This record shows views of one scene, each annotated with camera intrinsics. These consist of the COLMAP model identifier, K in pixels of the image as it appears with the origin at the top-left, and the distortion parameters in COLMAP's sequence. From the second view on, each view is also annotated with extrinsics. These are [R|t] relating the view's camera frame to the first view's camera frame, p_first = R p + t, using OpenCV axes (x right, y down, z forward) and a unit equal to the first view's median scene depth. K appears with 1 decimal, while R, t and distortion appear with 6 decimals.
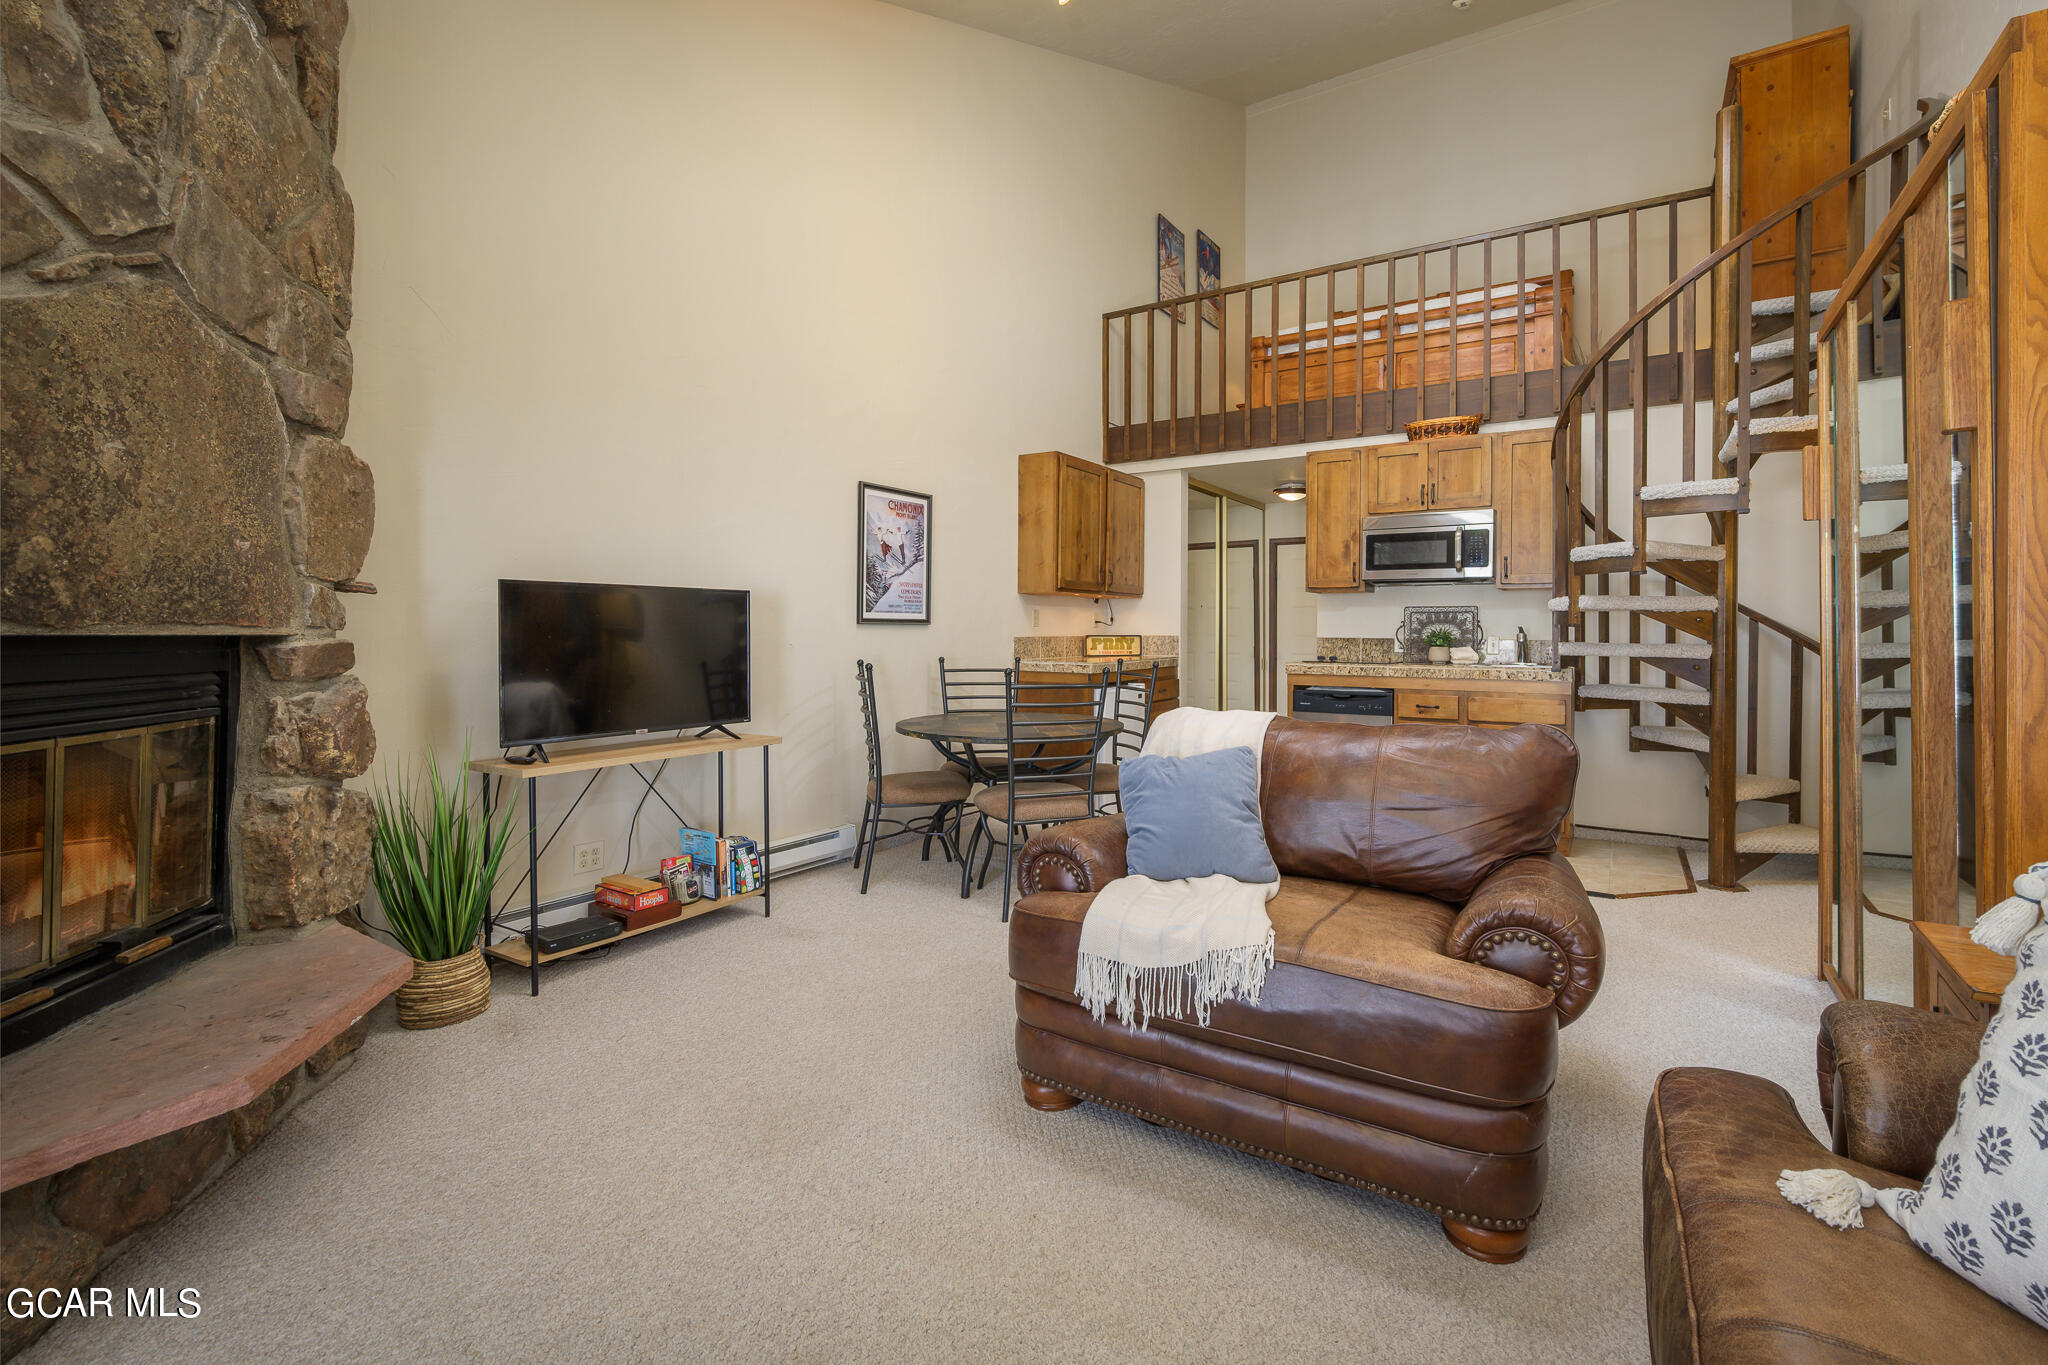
lens RADIAL K [[855.7, 0, 1103.3], [0, 855.7, 633.1], [0, 0, 1]] dist [-0.000093, -0.003083]
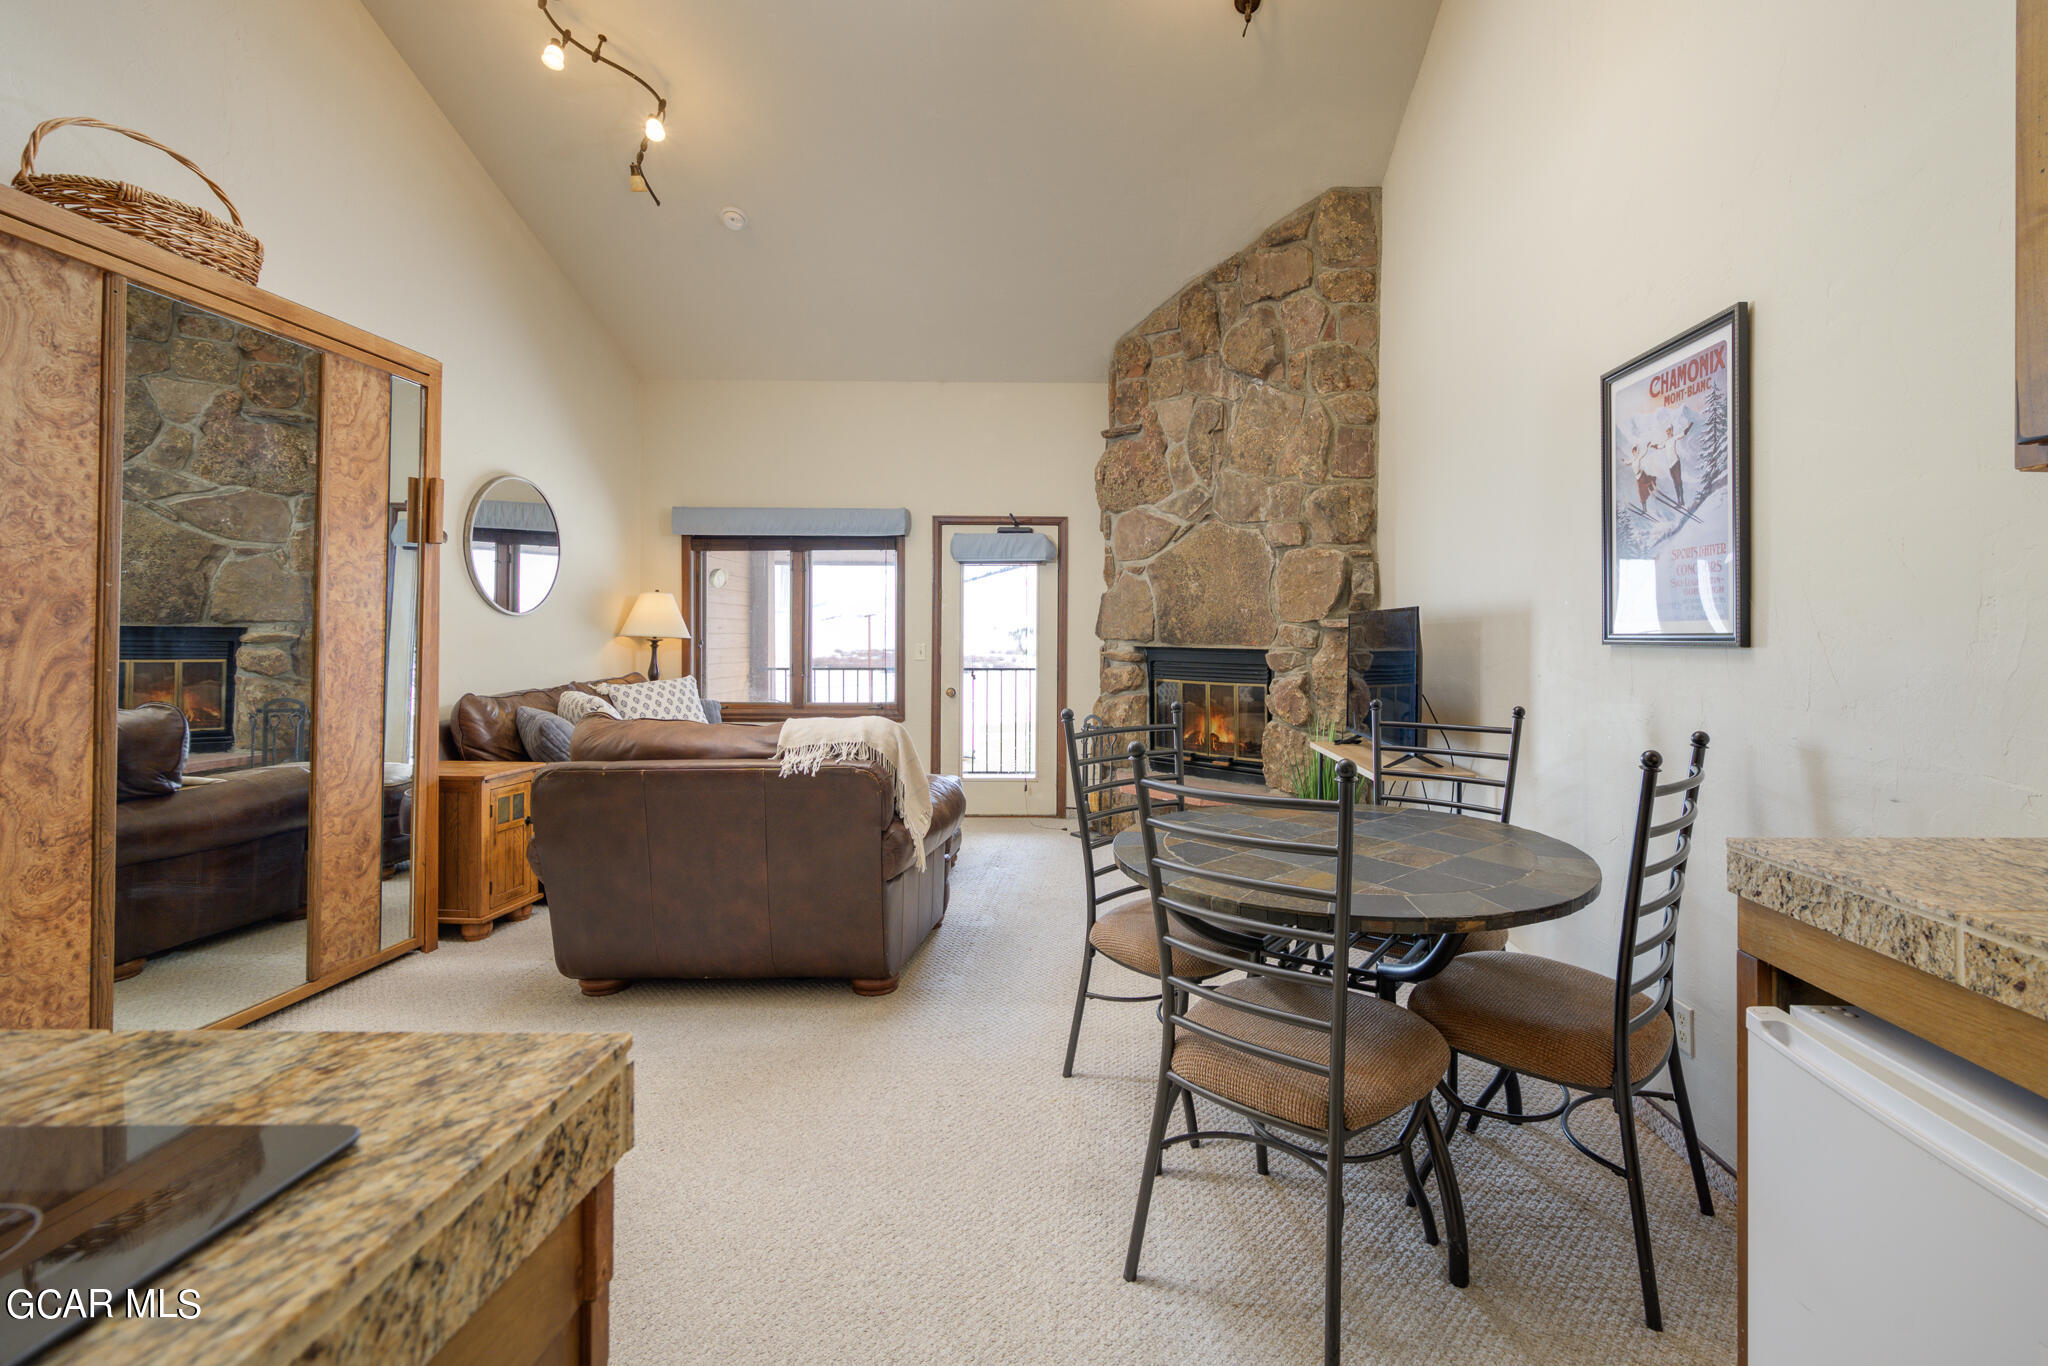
lens RADIAL K [[900.1, 0, 1113.1], [0, 900.1, 637.7], [0, 0, 1]] dist [-0.000389, 0.000333]
pose [[-0.859545, -0.008233, -0.510994, 0.286377], [-0.010904, 0.999938, 0.002230, -0.014875], [0.510944, 0.007489, -0.859581, 1.458084]]
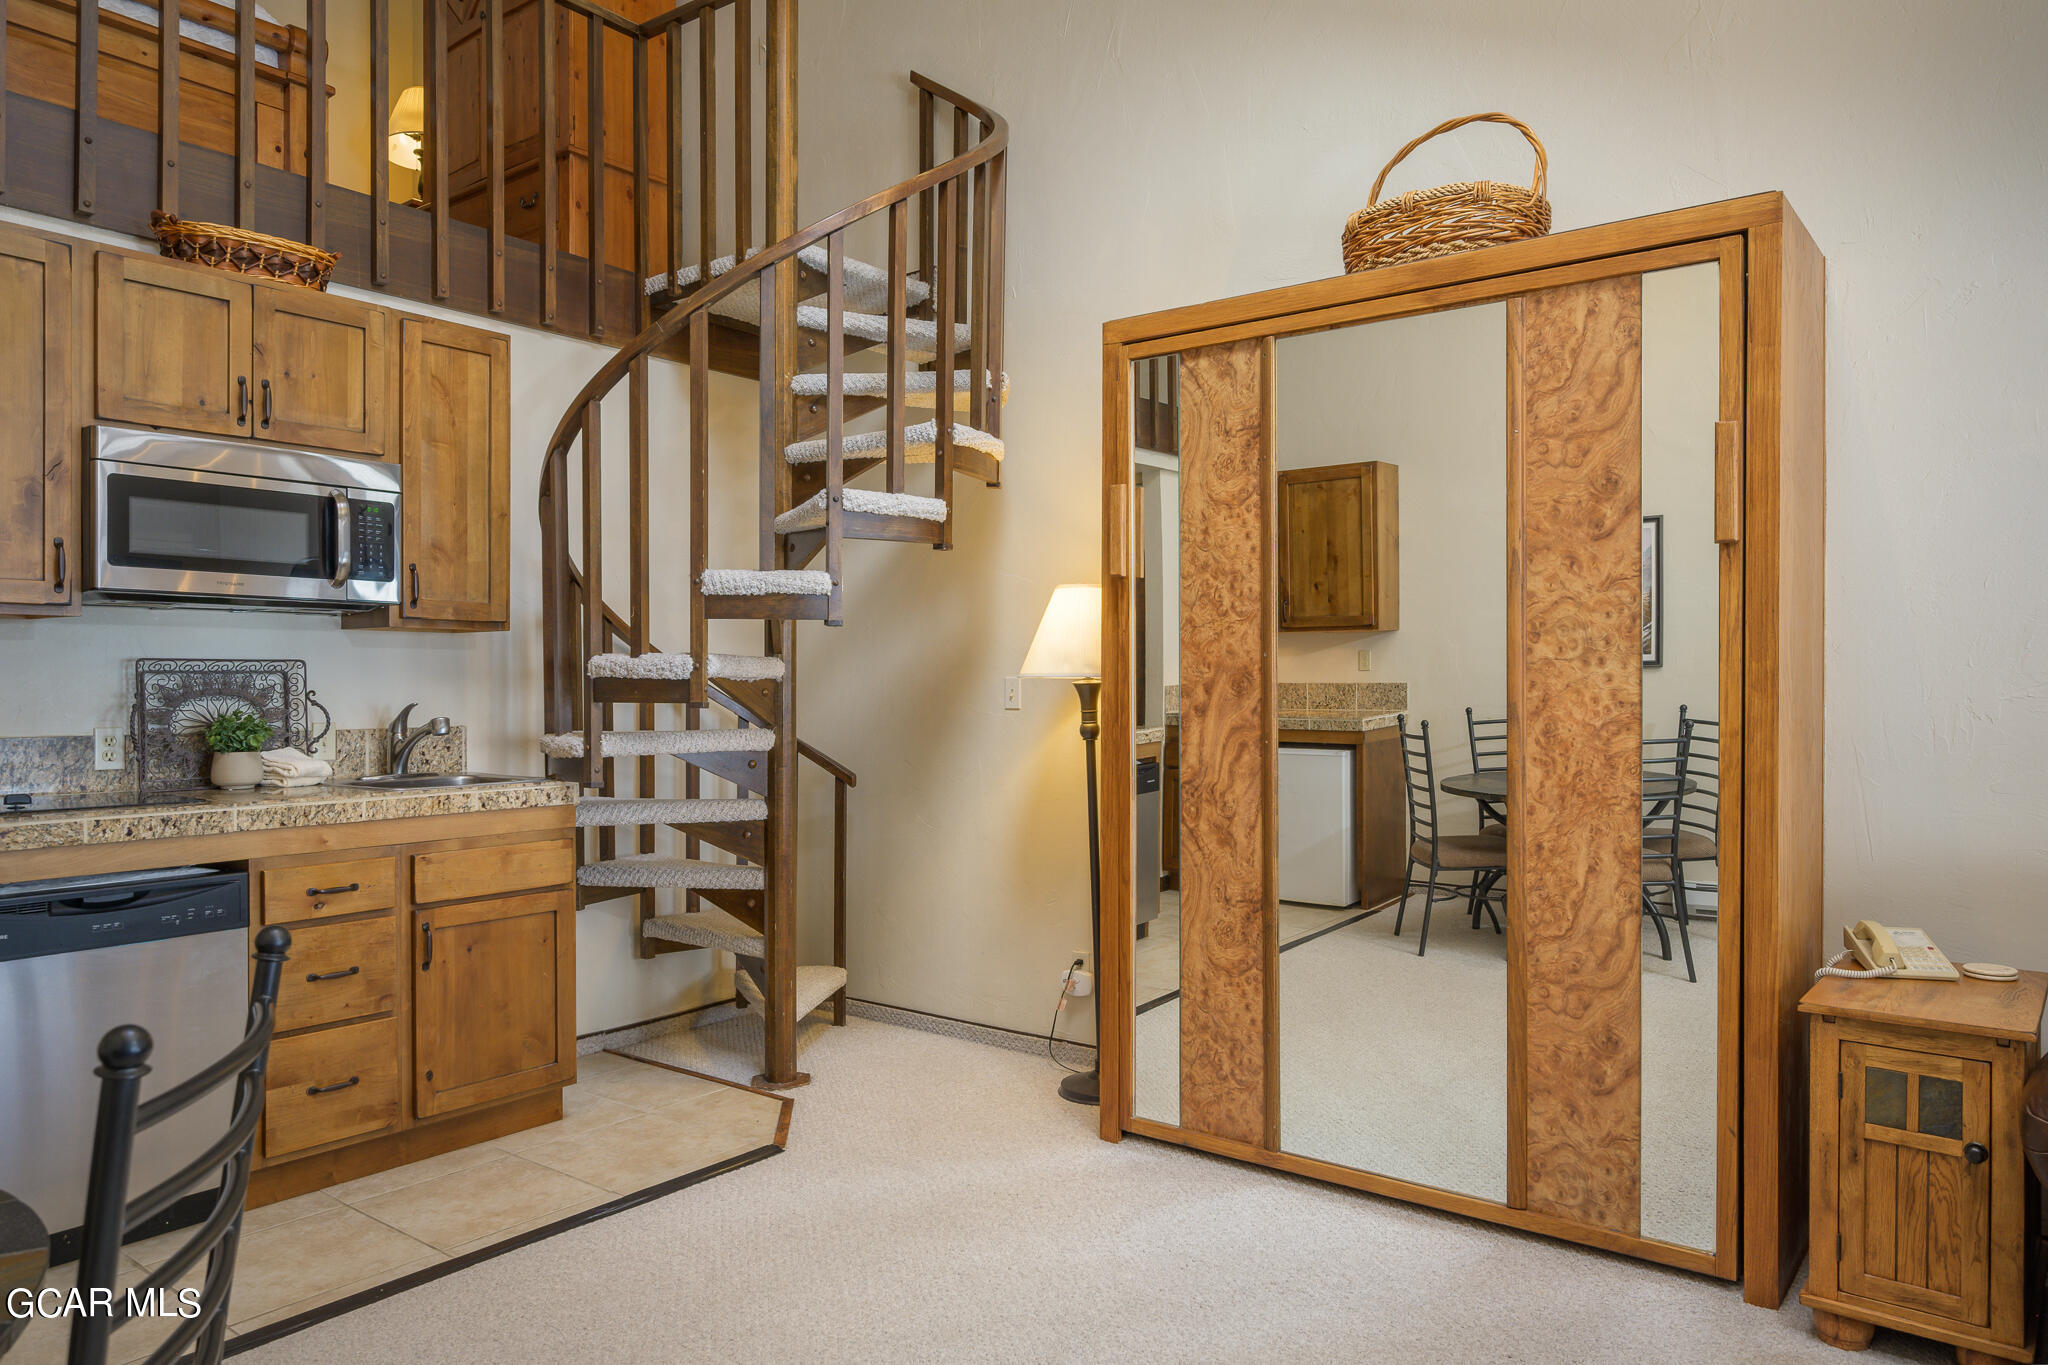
lens RADIAL K [[1346.6, 0, 1003.4], [0, 1346.6, 686.0], [0, 0, 1]] dist [-0.003047, 0.001887]
pose [[0.123239, -0.008284, 0.992342, -0.322450], [0.003248, 0.999963, 0.007944, -0.028483], [-0.992372, 0.002244, 0.123262, 0.684289]]
